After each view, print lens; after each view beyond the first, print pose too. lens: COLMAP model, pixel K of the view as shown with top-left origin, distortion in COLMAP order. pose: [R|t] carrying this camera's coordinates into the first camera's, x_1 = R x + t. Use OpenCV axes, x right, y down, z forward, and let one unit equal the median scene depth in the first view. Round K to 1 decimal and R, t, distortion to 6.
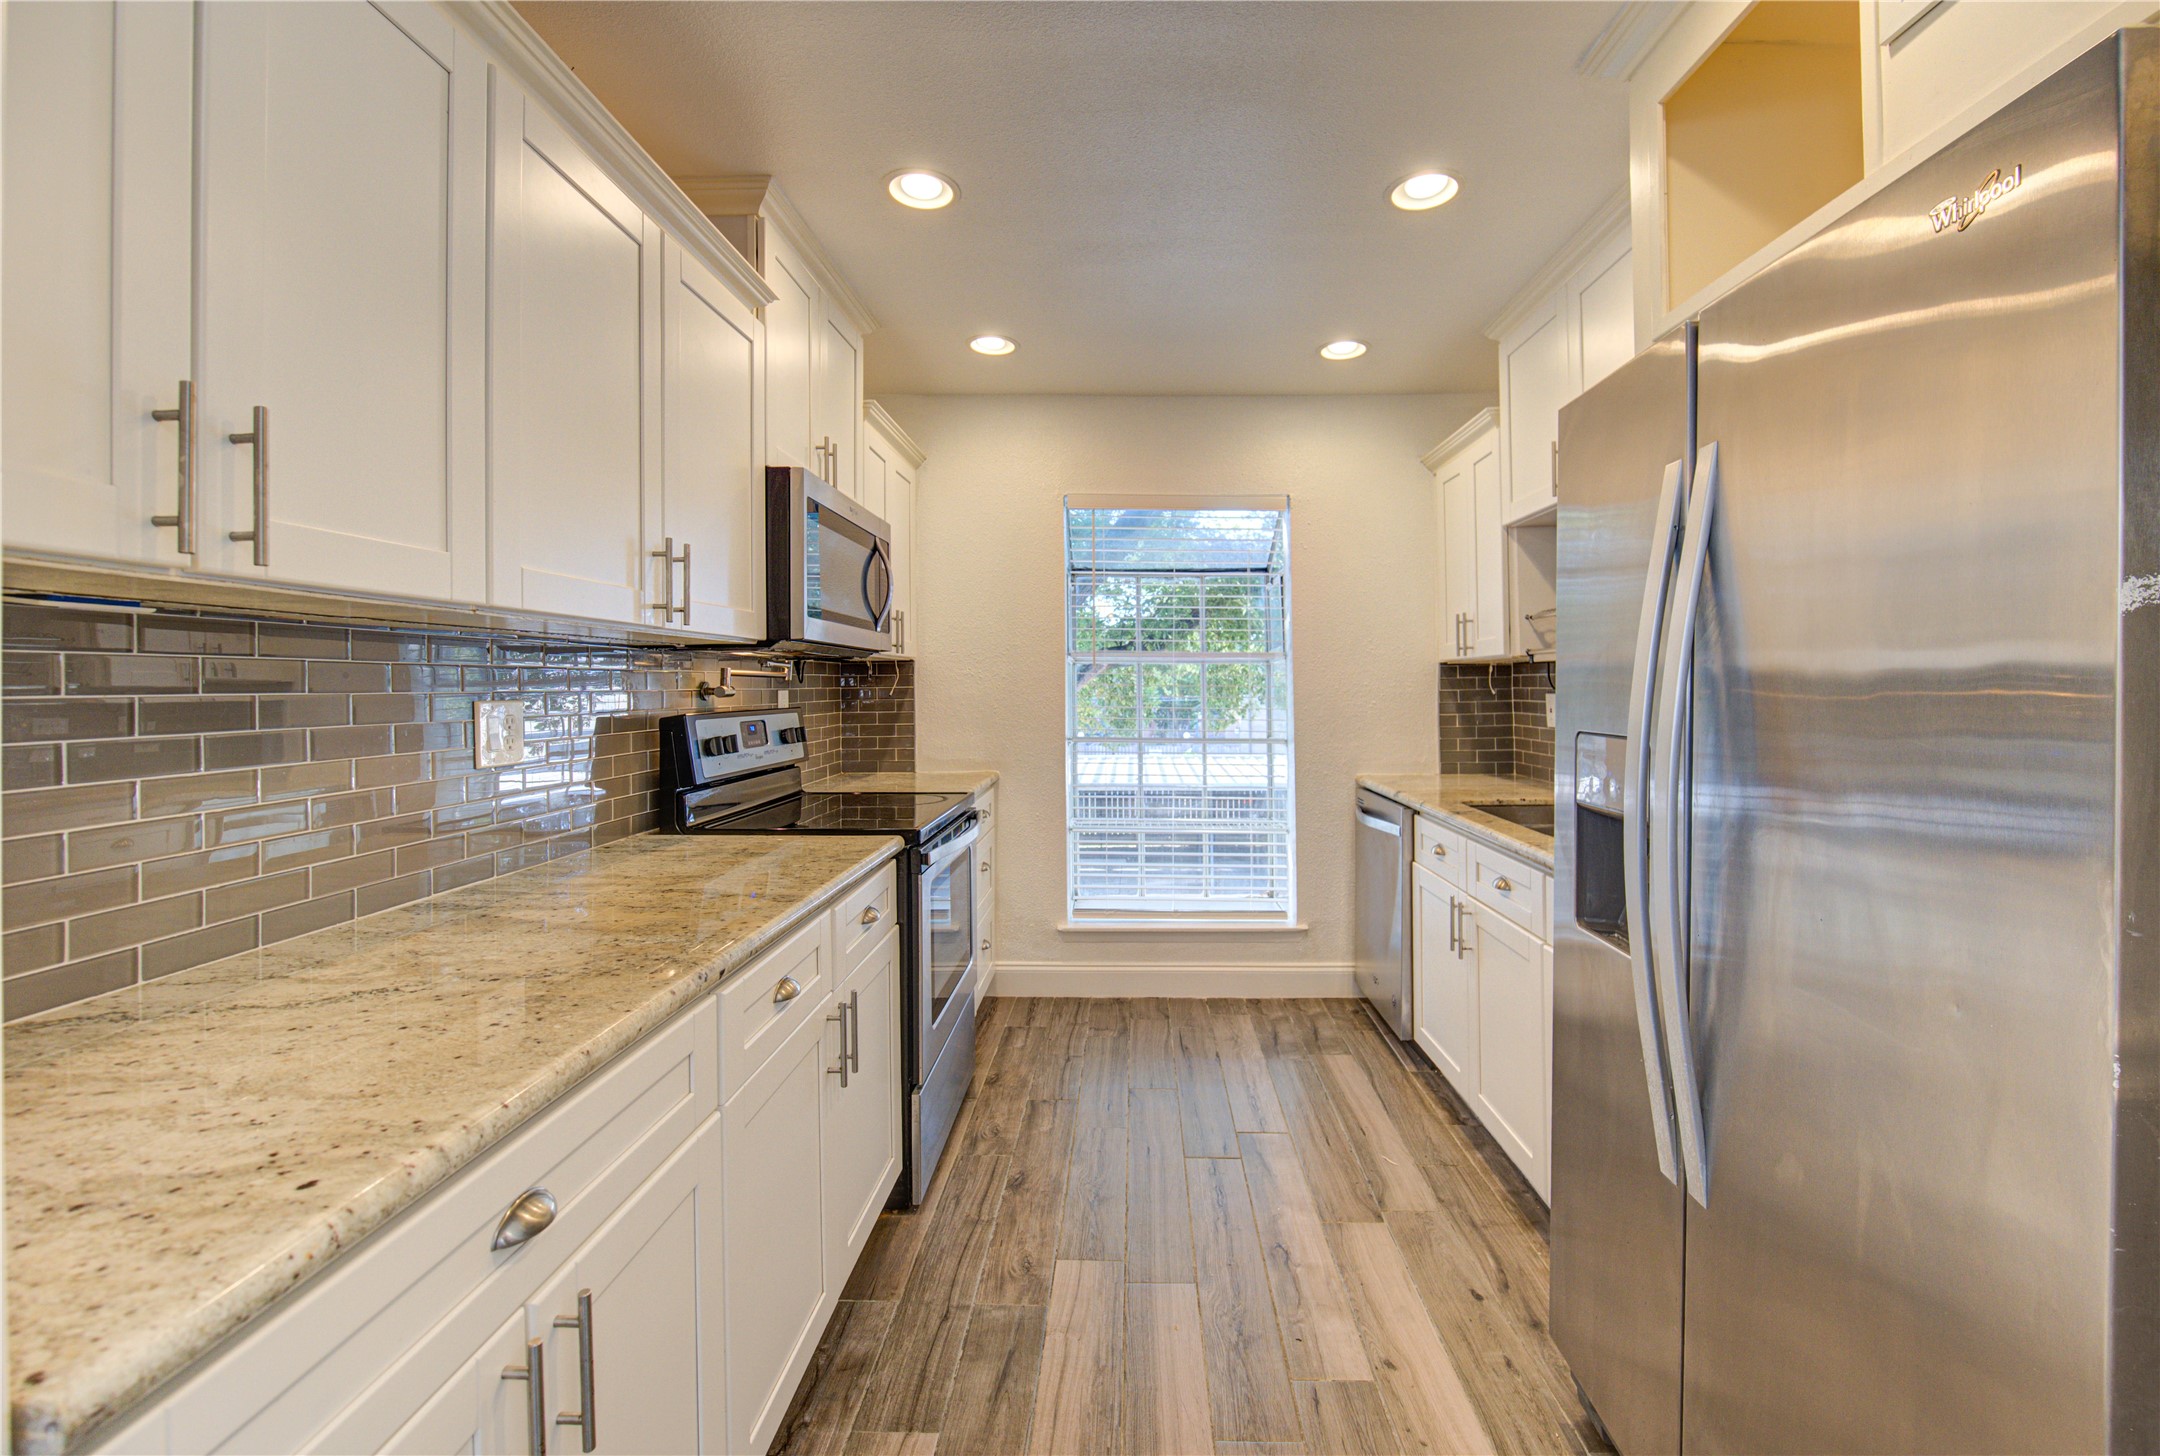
lens RADIAL K [[840.2, 0, 1066.5], [0, 840.2, 682.4], [0, 0, 1]] dist [-0.009739, -0.000076]
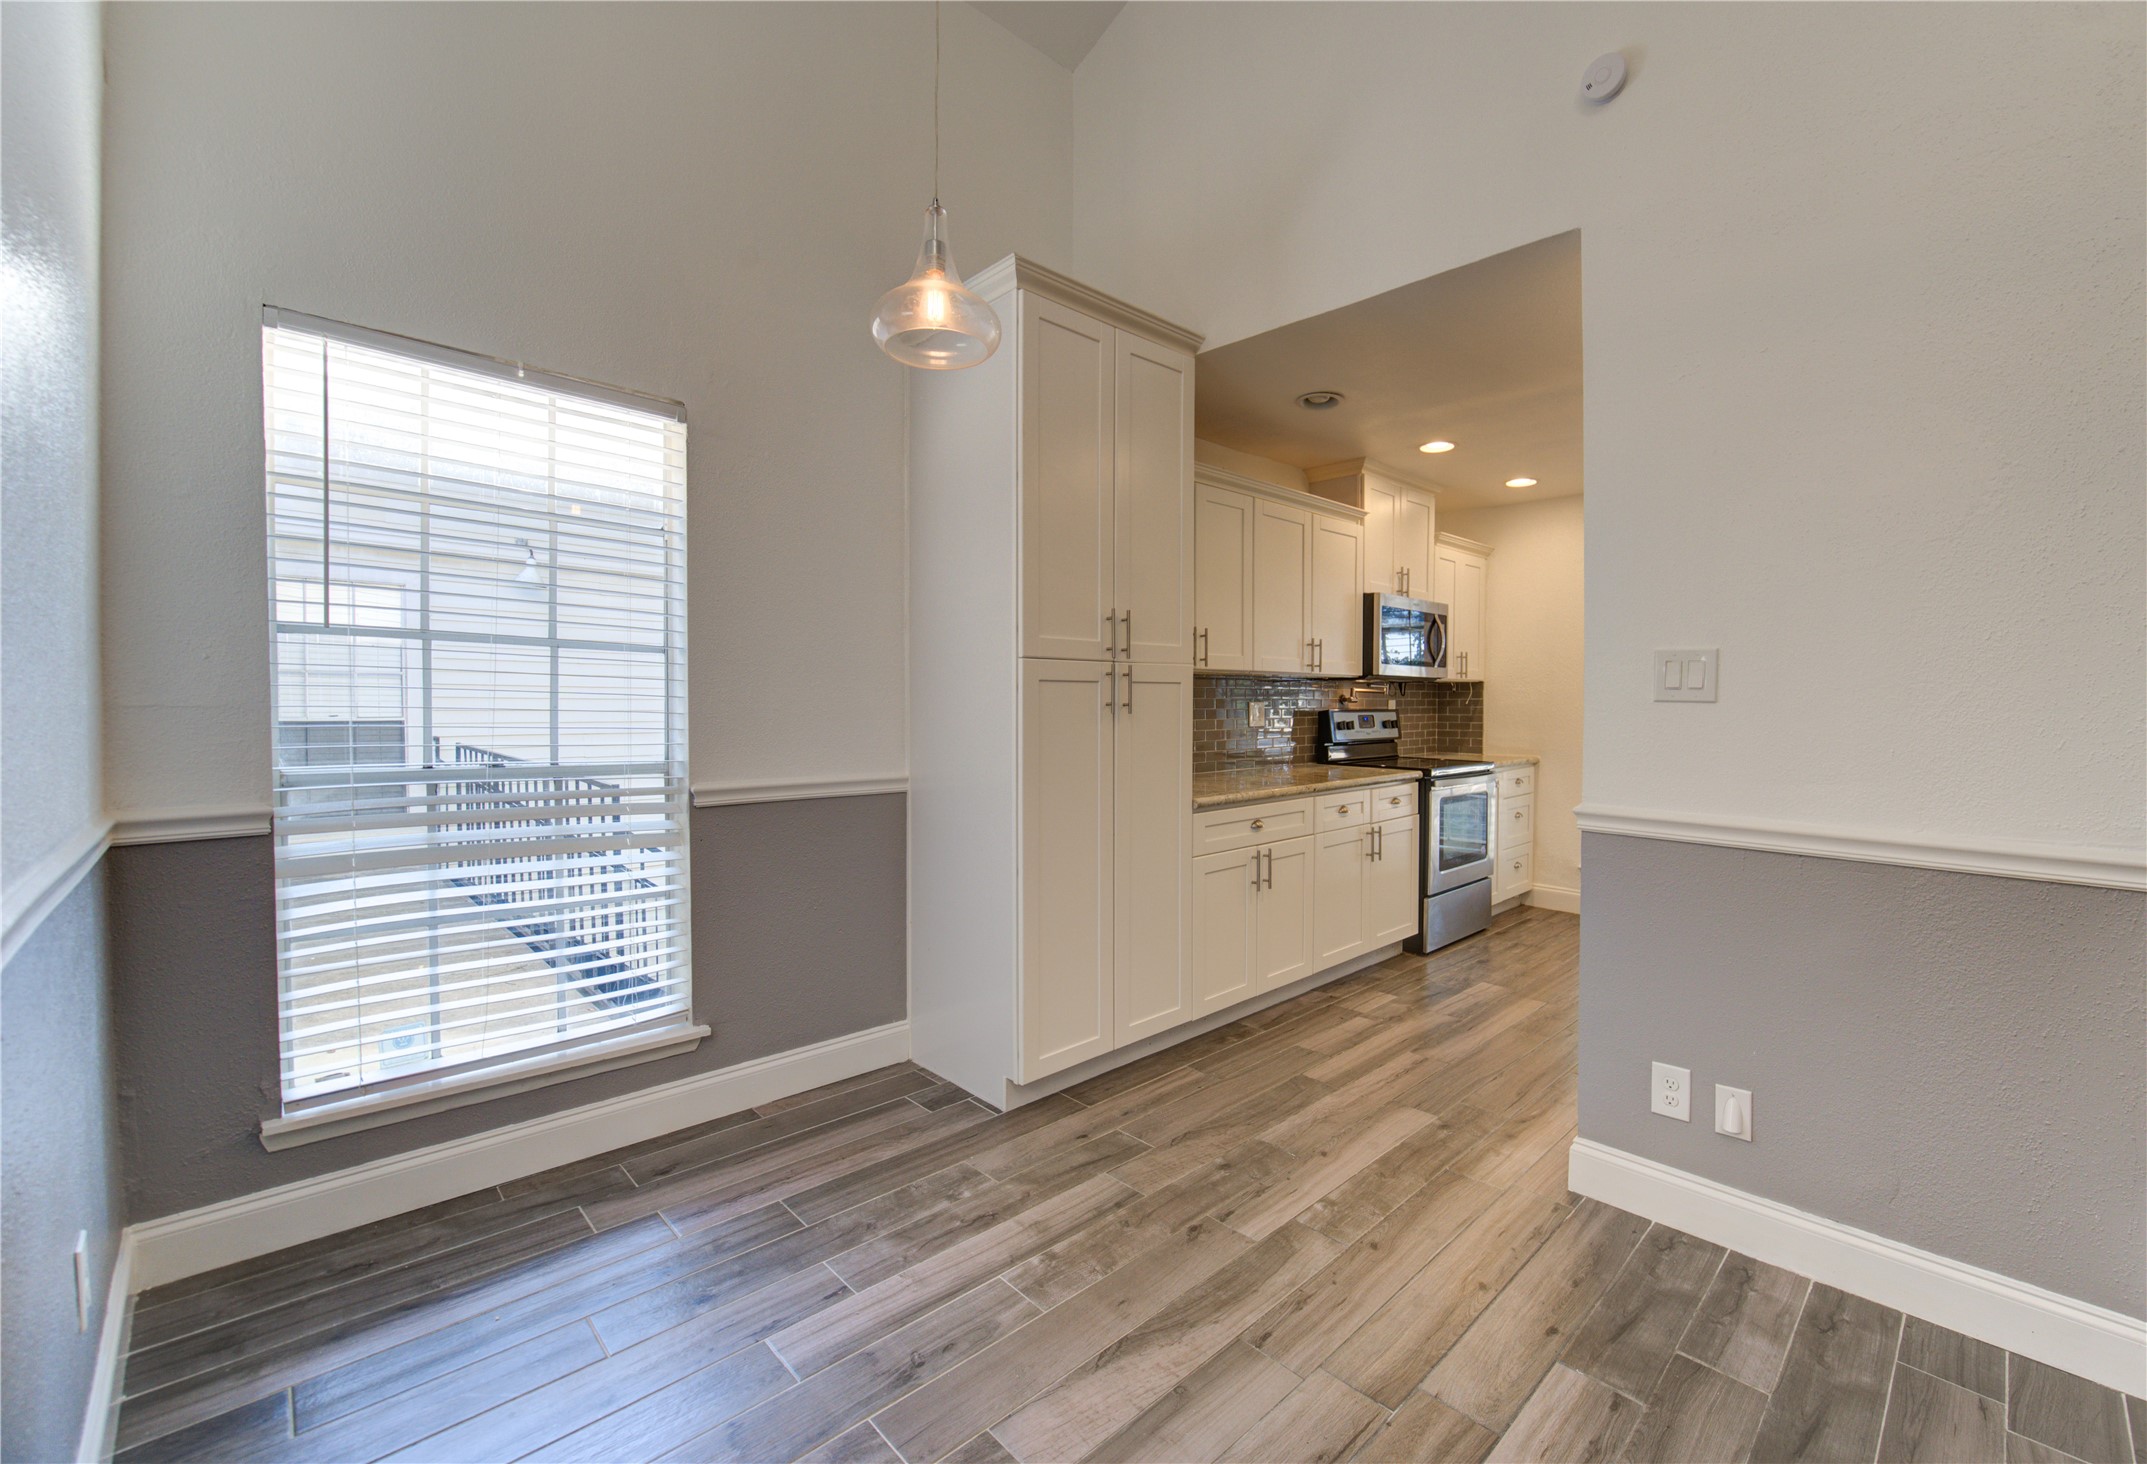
lens RADIAL K [[793.4, 0, 1154.2], [0, 793.4, 702.2], [0, 0, 1]] dist [-0.012475, -0.000104]
pose [[0.742072, 0.014573, -0.670161, 0.550602], [-0.008238, 0.999886, 0.012621, -0.003428], [0.670269, -0.003845, 0.742108, -0.778735]]
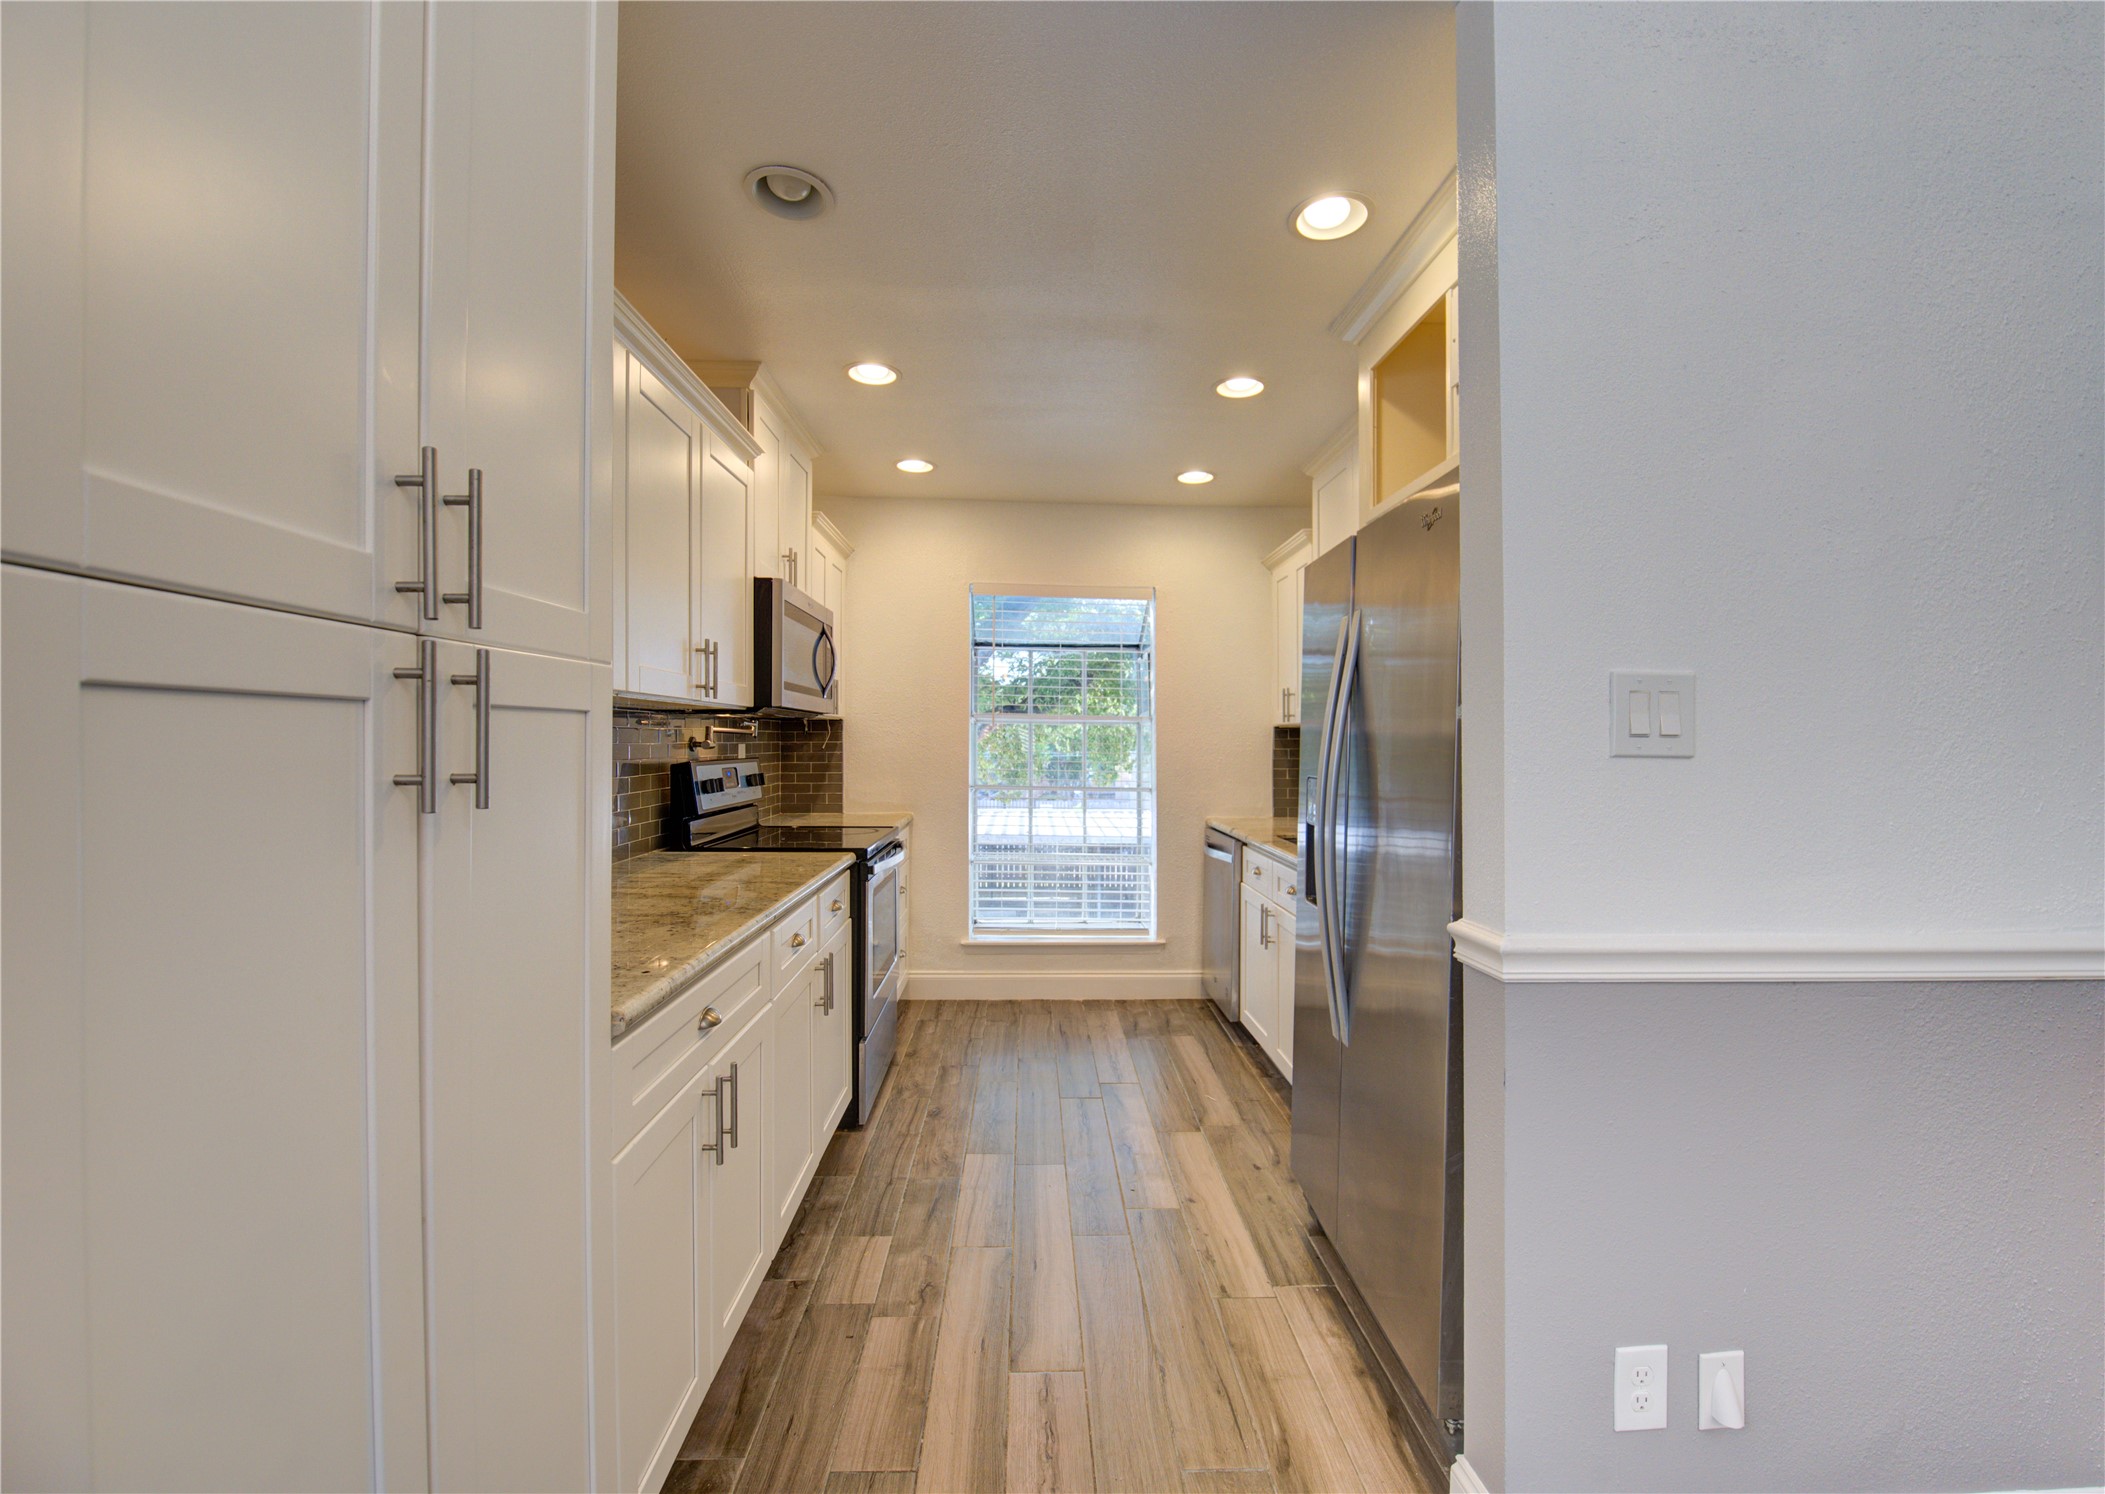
lens RADIAL K [[847.6, 0, 994.5], [0, 847.6, 735.9], [0, 0, 1]] dist [-0.009851, 0.000383]
pose [[0.999017, 0.011296, 0.042875, -0.027052], [-0.011254, 0.999936, -0.001217, -0.006109], [-0.042886, 0.000733, 0.999080, -0.340370]]
